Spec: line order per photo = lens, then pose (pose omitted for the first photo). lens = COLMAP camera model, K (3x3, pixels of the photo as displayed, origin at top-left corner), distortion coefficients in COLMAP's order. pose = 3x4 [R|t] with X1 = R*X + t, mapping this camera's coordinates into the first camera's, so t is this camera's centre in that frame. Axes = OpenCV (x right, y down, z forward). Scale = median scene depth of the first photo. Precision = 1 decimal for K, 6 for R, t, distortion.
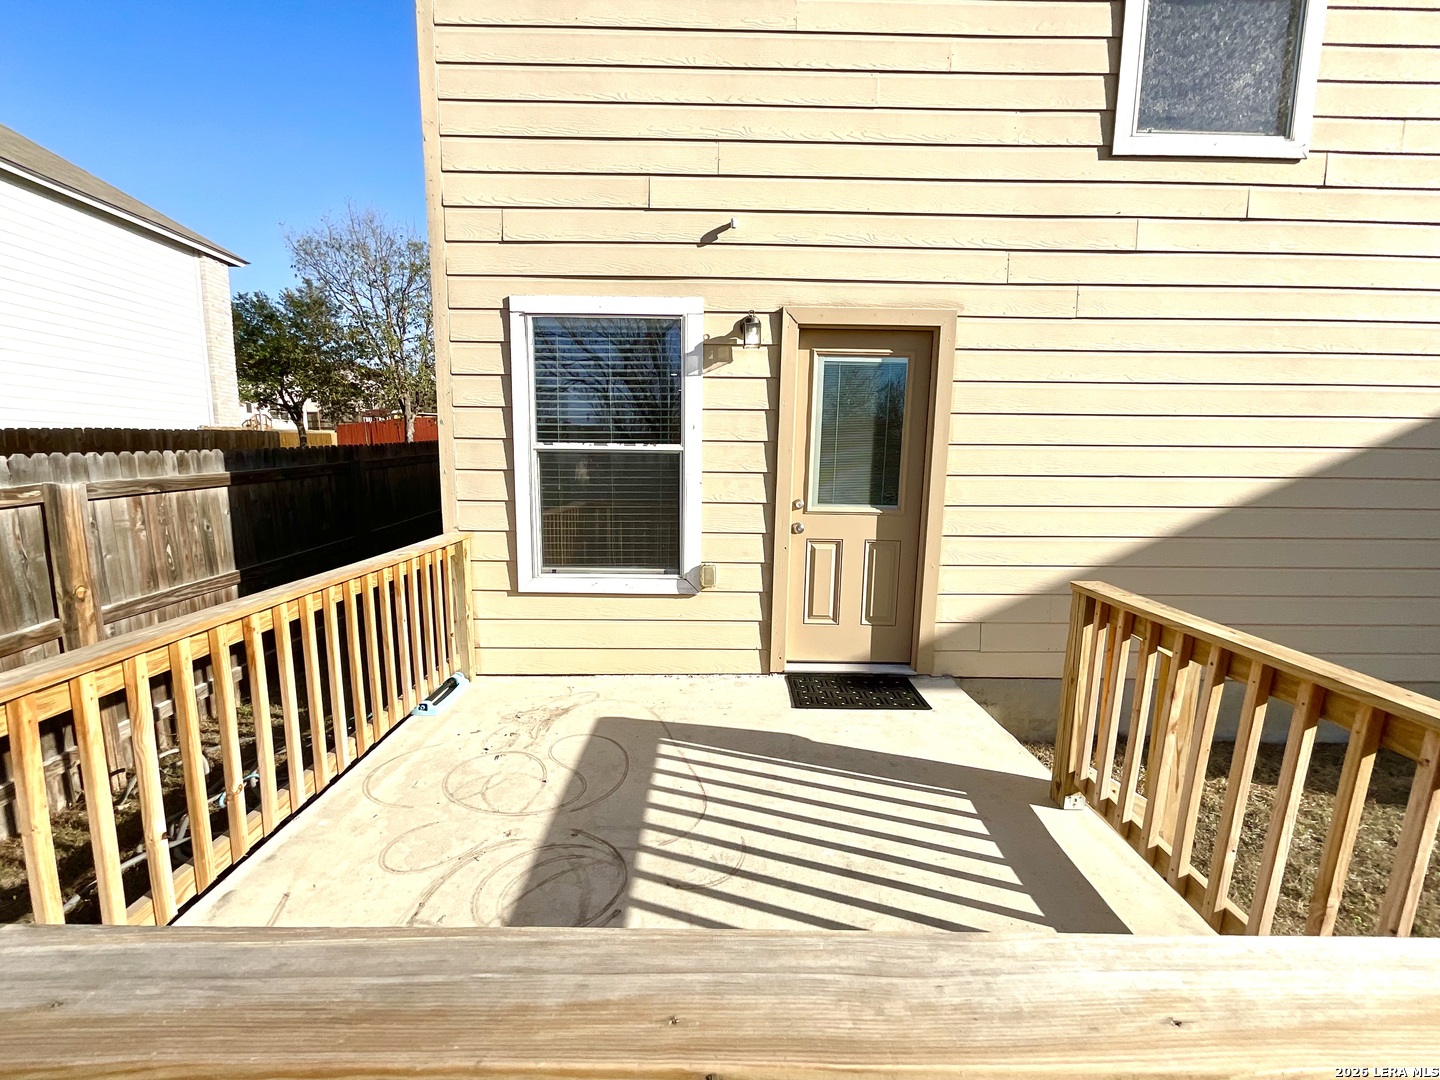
lens RADIAL K [[579.3, 0, 719.9], [0, 579.3, 543.2], [0, 0, 1]] dist [0.000812, 0.000716]
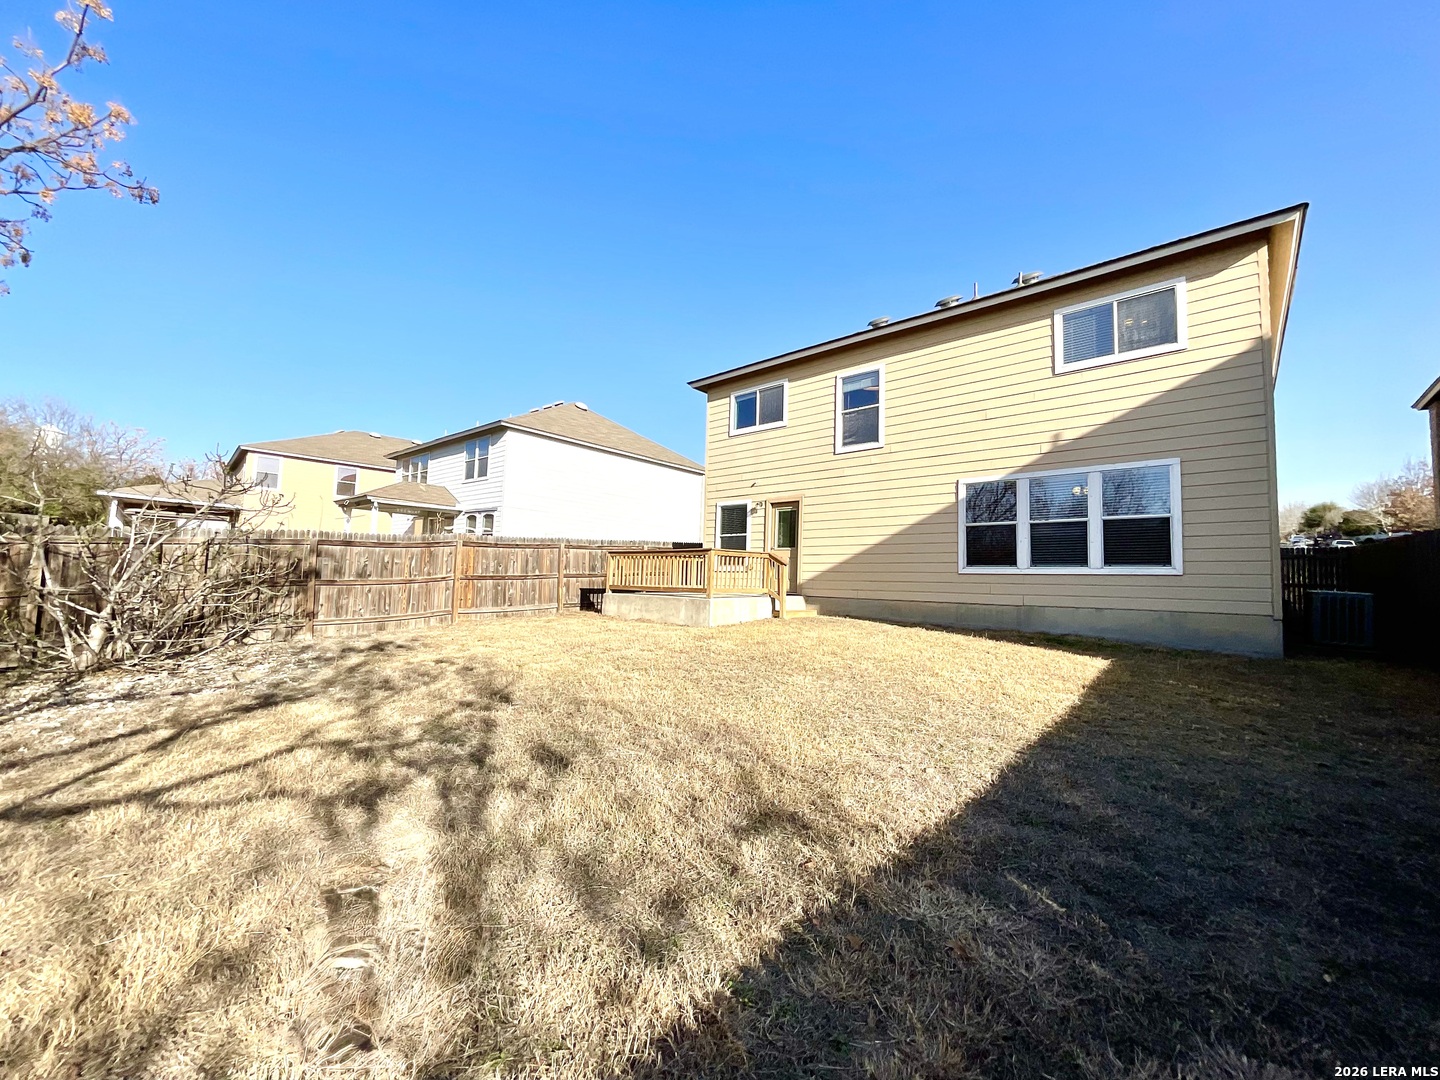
lens RADIAL K [[579.3, 0, 719.9], [0, 579.3, 543.2], [0, 0, 1]] dist [0.000812, 0.000716]
pose [[0.733265, -0.036213, -0.678978, 2.566512], [-0.122109, 0.975332, -0.183892, 0.666896], [0.668888, 0.217751, 0.710755, -1.998717]]
